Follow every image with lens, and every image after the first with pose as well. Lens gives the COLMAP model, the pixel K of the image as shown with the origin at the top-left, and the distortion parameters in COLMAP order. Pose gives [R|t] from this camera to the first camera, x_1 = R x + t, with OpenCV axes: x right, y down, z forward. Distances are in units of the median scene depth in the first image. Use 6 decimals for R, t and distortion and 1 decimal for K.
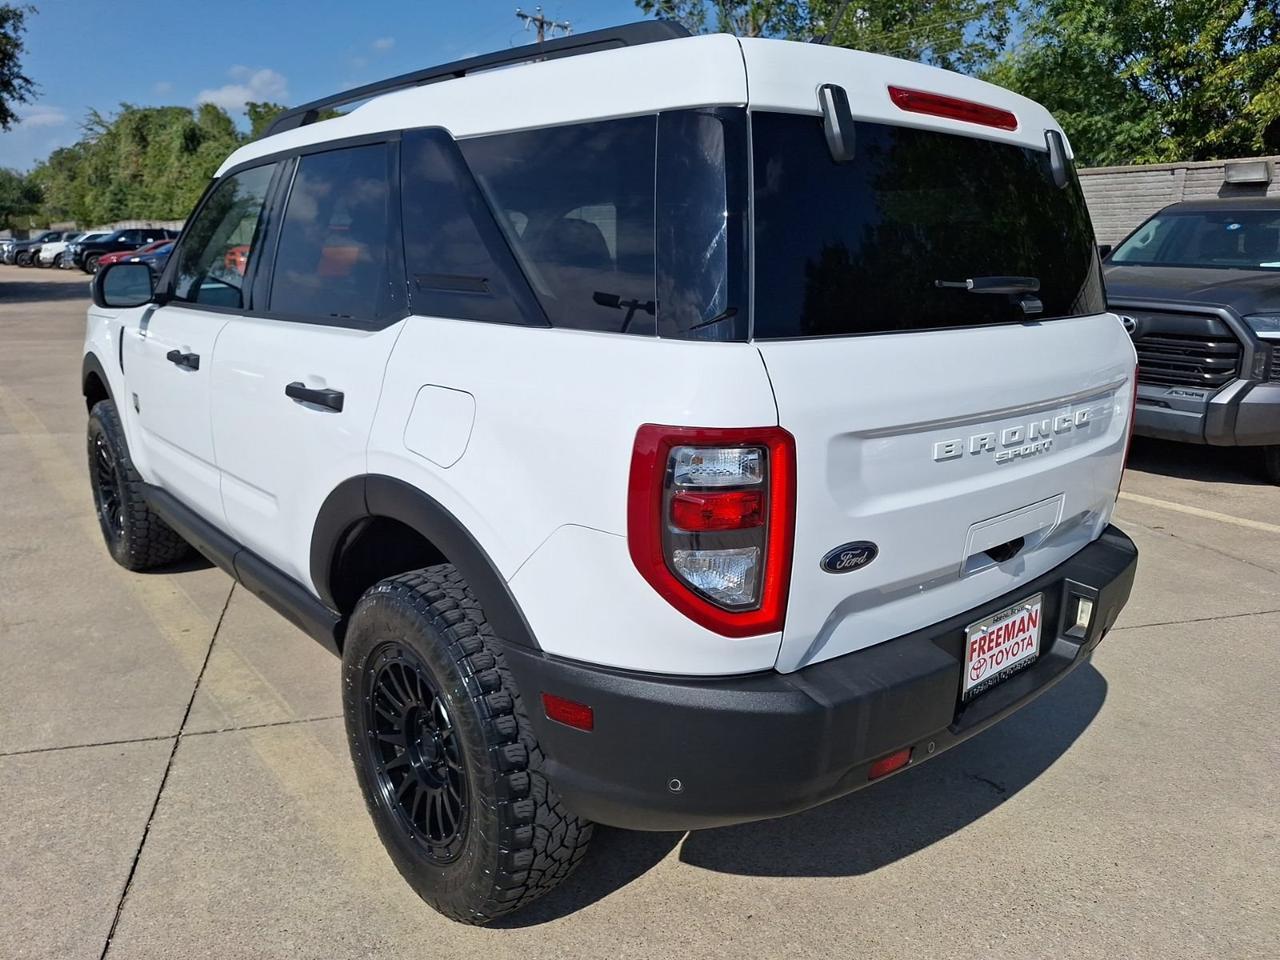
lens RADIAL K [[917.6, 0, 627.4], [0, 917.6, 482.0], [0, 0, 1]] dist [0.013029, -0.001607]
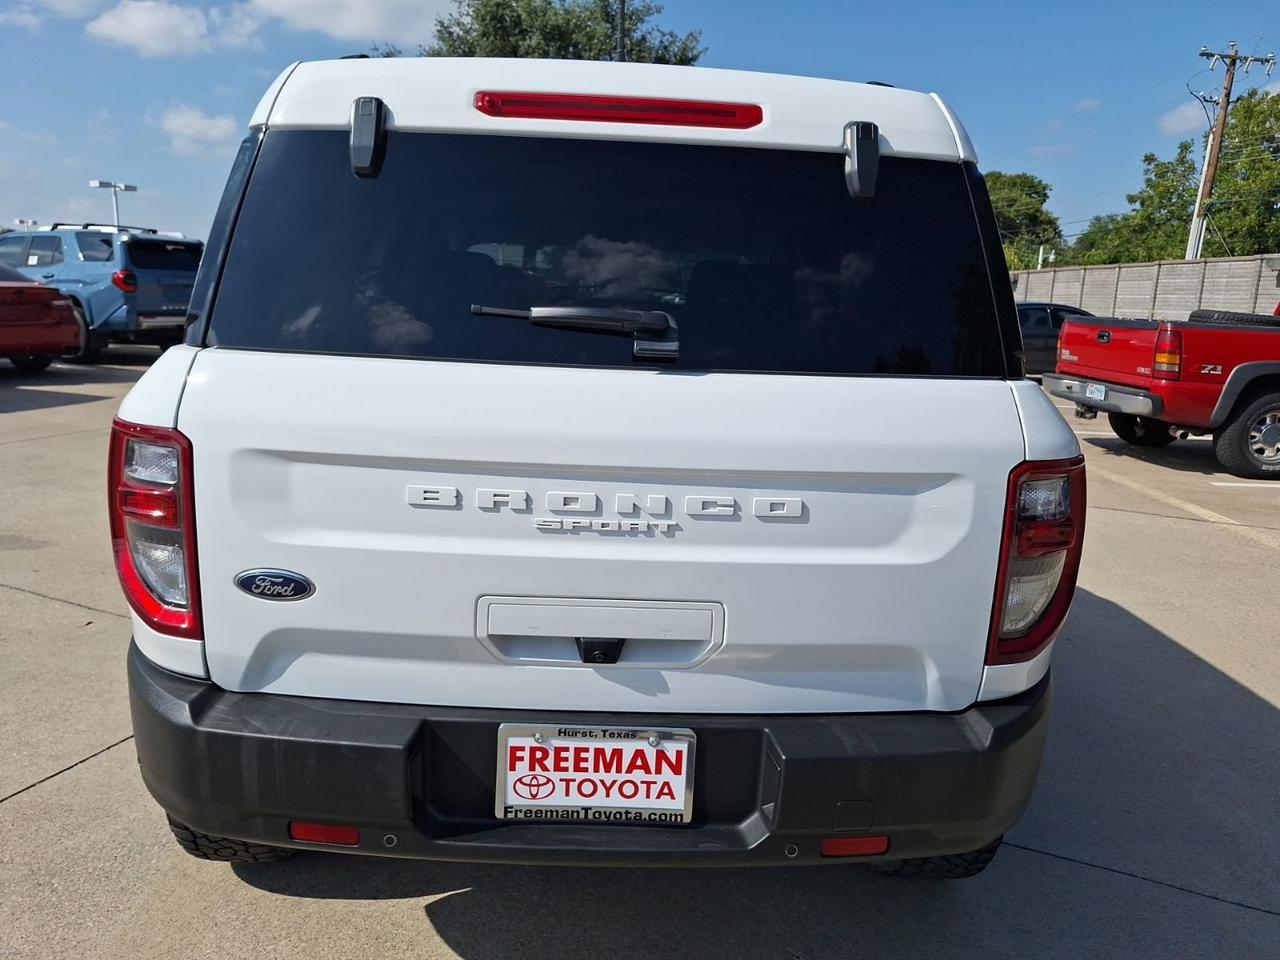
lens RADIAL K [[917.6, 0, 638.0], [0, 917.6, 472.3], [0, 0, 1]] dist [0.013029, -0.001607]
pose [[0.775216, 0.136735, -0.616720, 1.002760], [-0.182964, 0.983046, -0.012030, -0.080968], [0.604619, 0.122164, 0.787091, 0.428175]]
